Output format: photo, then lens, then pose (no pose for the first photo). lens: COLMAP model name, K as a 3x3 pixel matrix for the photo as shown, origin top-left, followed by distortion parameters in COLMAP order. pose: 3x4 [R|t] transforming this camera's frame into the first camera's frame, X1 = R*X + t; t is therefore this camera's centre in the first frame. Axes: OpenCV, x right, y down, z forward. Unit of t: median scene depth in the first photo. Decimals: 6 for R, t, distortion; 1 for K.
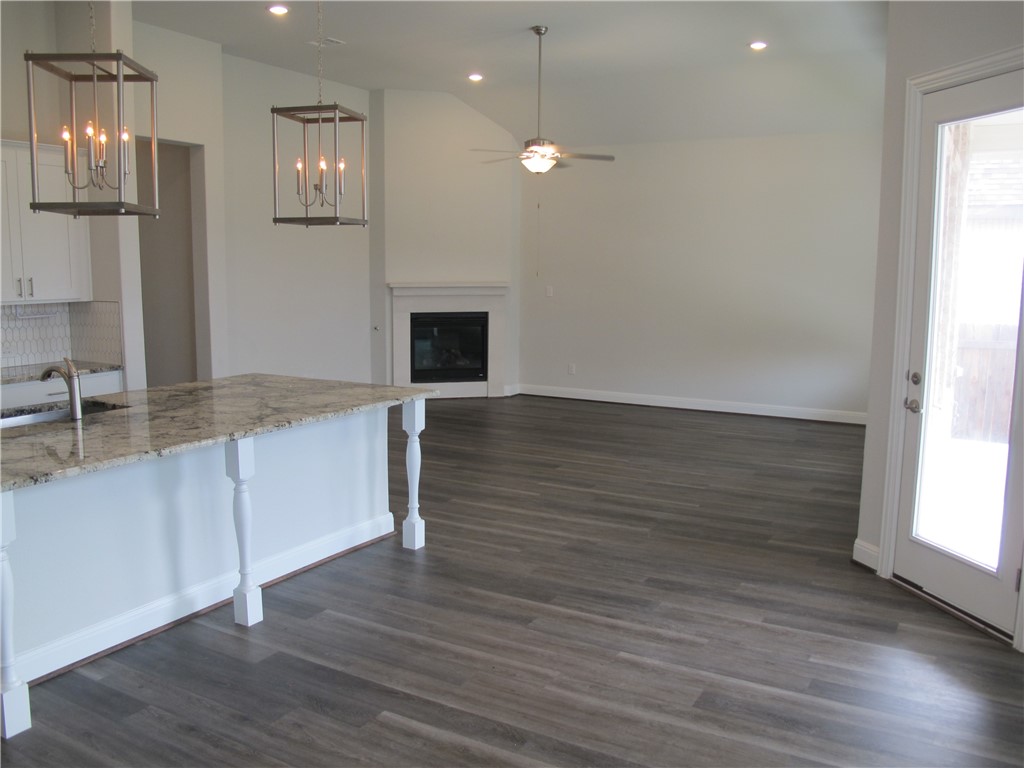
lens RADIAL K [[859.0, 0, 506.6], [0, 859.0, 387.2], [0, 0, 1]] dist [-0.152615, 0.120467]
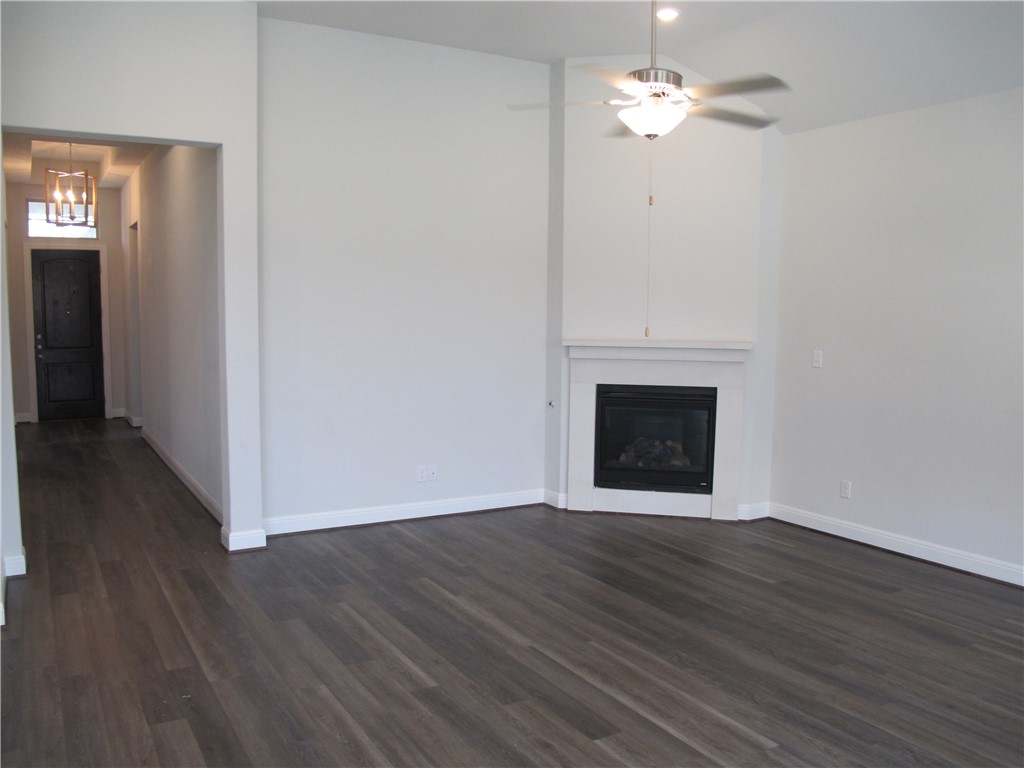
lens RADIAL K [[859.0, 0, 506.6], [0, 859.0, 387.2], [0, 0, 1]] dist [-0.152615, 0.120467]
pose [[0.869274, 0.047526, -0.492040, 0.268081], [-0.074559, 0.996586, -0.035461, -0.092576], [0.488675, 0.067512, 0.869850, 0.632997]]
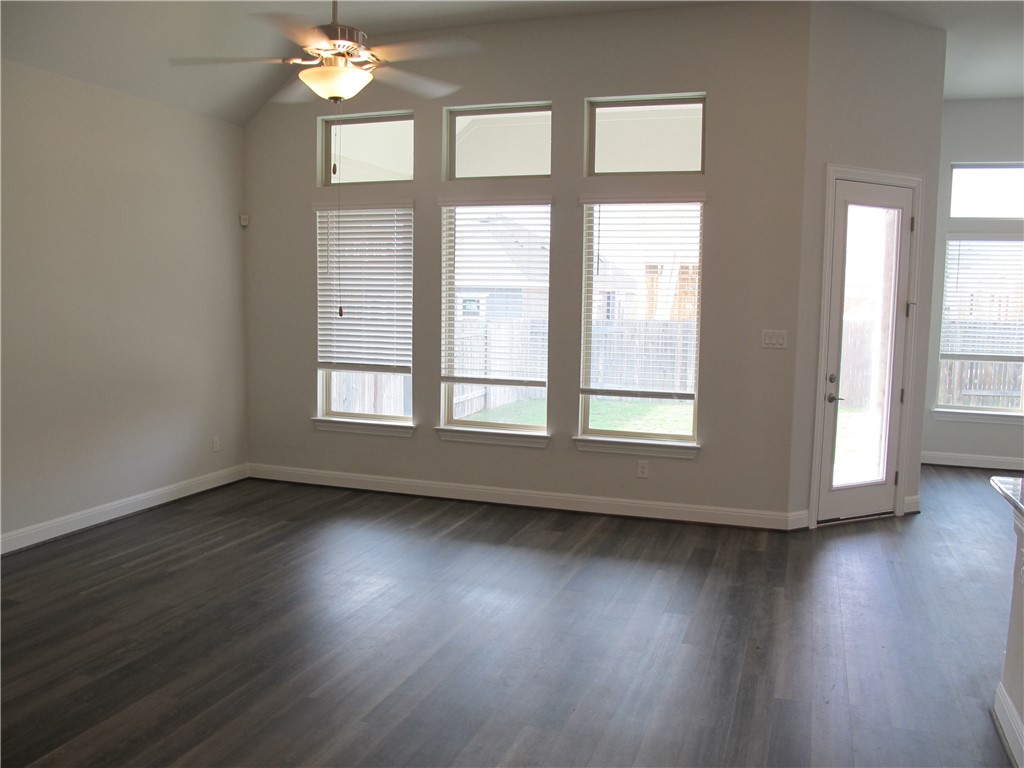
lens RADIAL K [[859.0, 0, 506.6], [0, 859.0, 387.2], [0, 0, 1]] dist [-0.152615, 0.120467]
pose [[-0.189749, -0.112788, 0.975333, -0.552309], [0.120291, 0.983226, 0.137103, -0.177751], [-0.974436, 0.143339, -0.172999, 1.225510]]
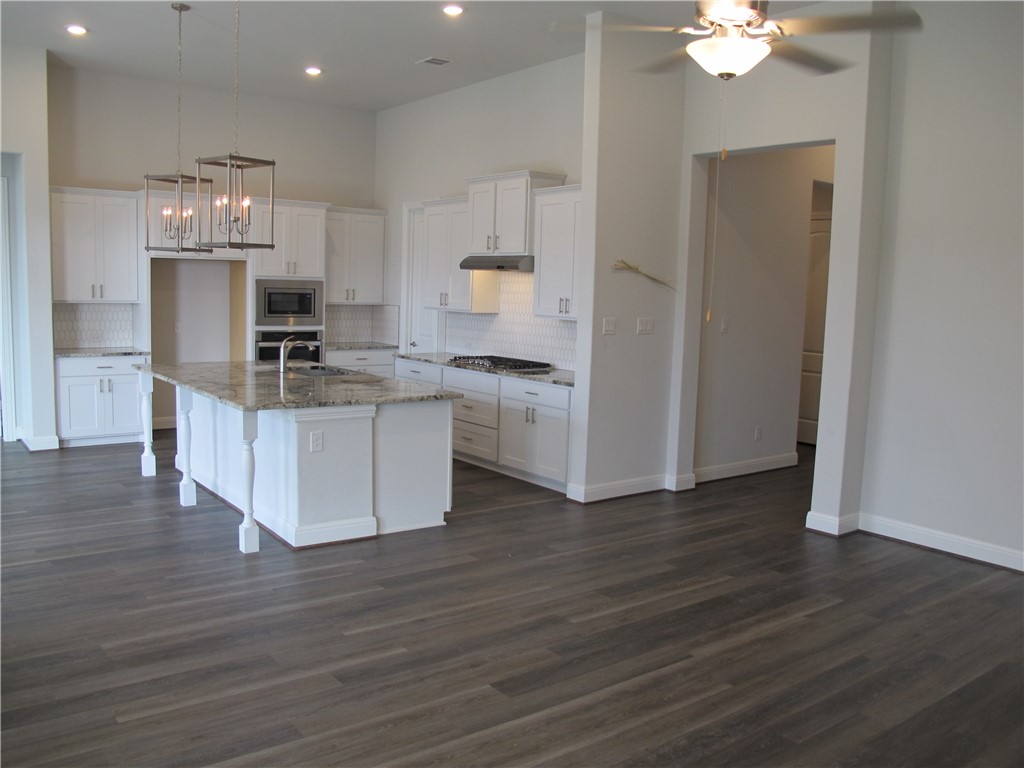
lens RADIAL K [[859.0, 0, 506.6], [0, 859.0, 387.2], [0, 0, 1]] dist [-0.152615, 0.120467]
pose [[-0.377318, 0.092685, -0.921434, 0.569881], [-0.165161, 0.972293, 0.165432, -0.185284], [0.911237, 0.214605, -0.351555, 1.305860]]
